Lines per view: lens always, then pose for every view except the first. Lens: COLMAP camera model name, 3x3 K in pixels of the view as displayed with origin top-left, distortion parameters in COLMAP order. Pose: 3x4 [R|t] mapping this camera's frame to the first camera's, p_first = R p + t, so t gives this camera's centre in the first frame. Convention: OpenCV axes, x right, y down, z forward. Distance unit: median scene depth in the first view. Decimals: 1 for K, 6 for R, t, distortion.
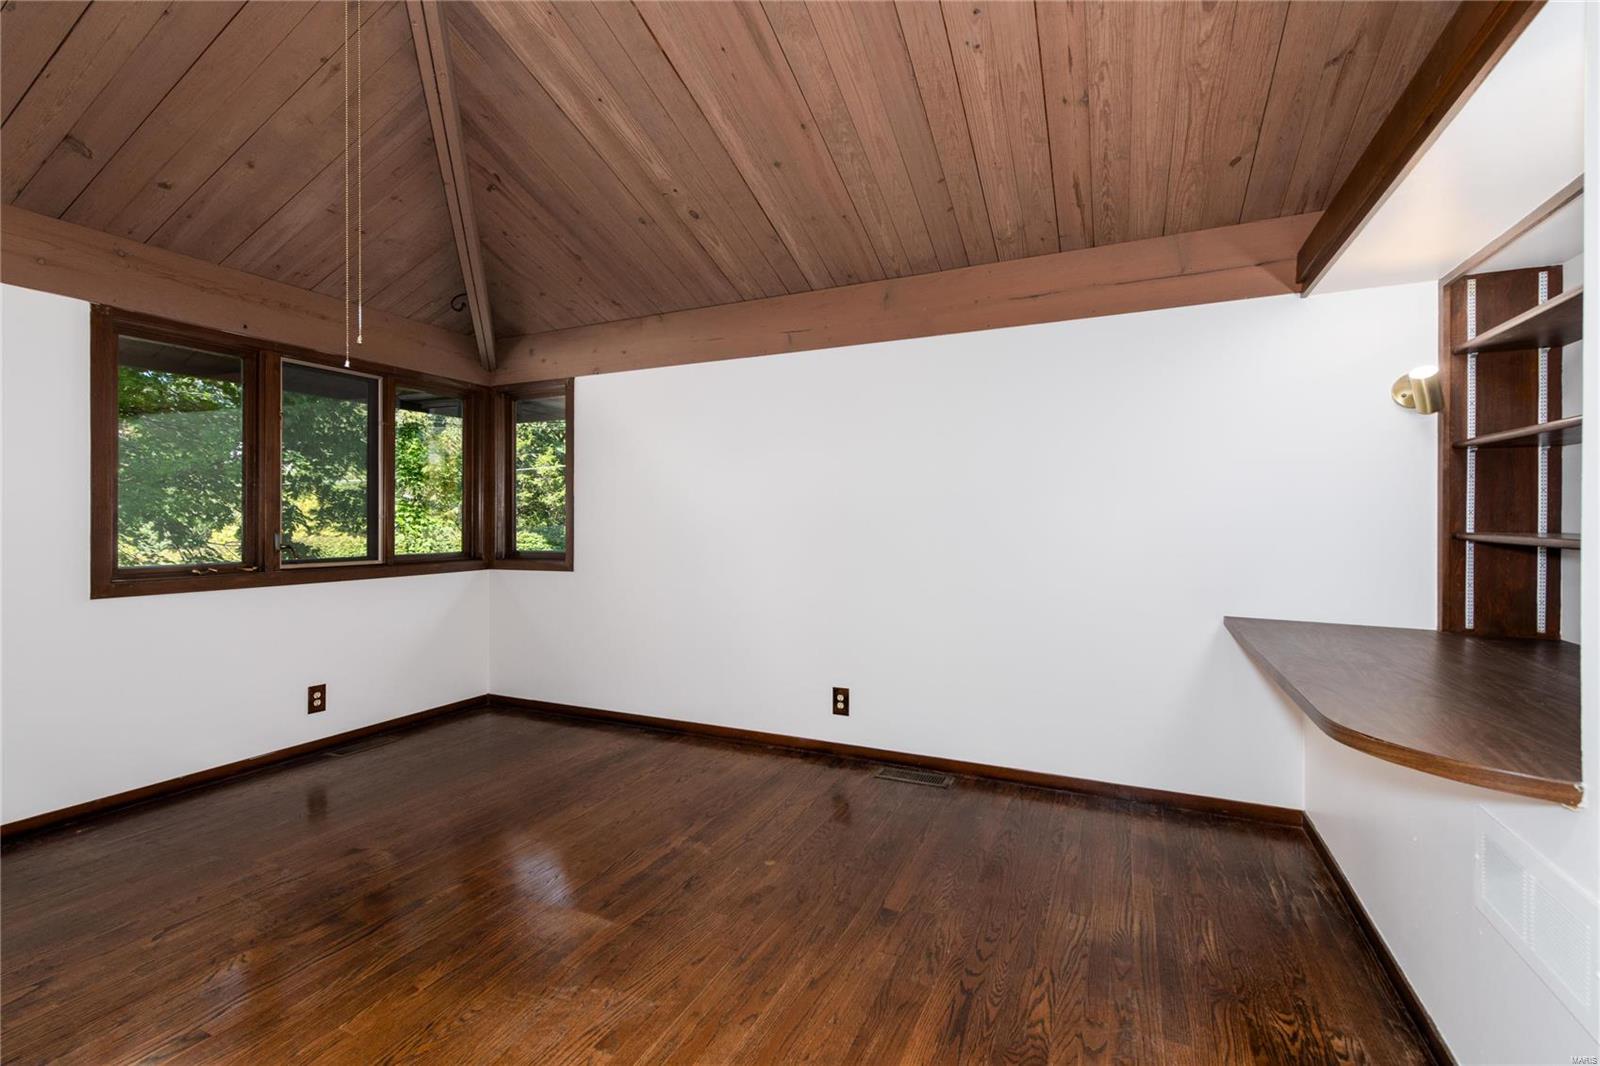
lens RADIAL K [[715.5, 0, 801.4], [0, 715.5, 519.4], [0, 0, 1]] dist [0.007297, -0.001502]
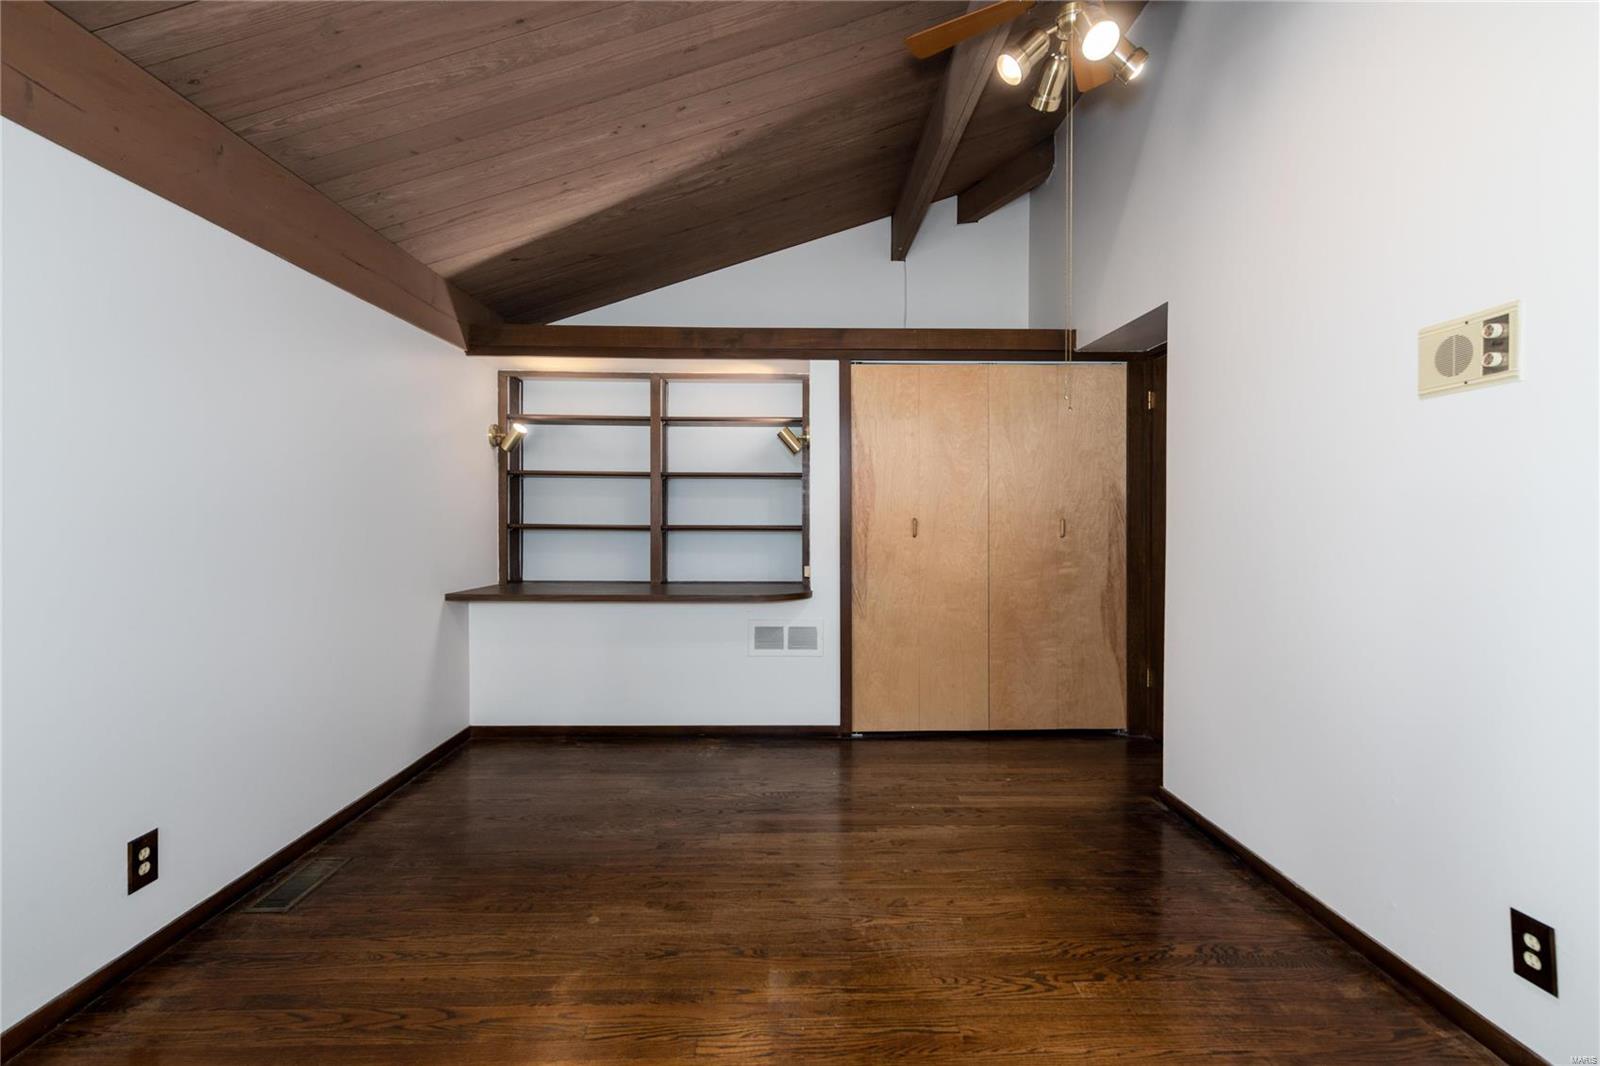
lens RADIAL K [[715.5, 0, 802.9], [0, 715.5, 528.4], [0, 0, 1]] dist [0.007297, -0.001502]
pose [[-0.454193, -0.011781, 0.890826, -1.030790], [0.000147, 0.999912, 0.013299, 0.007293], [-0.890903, 0.006171, -0.454151, 1.323578]]
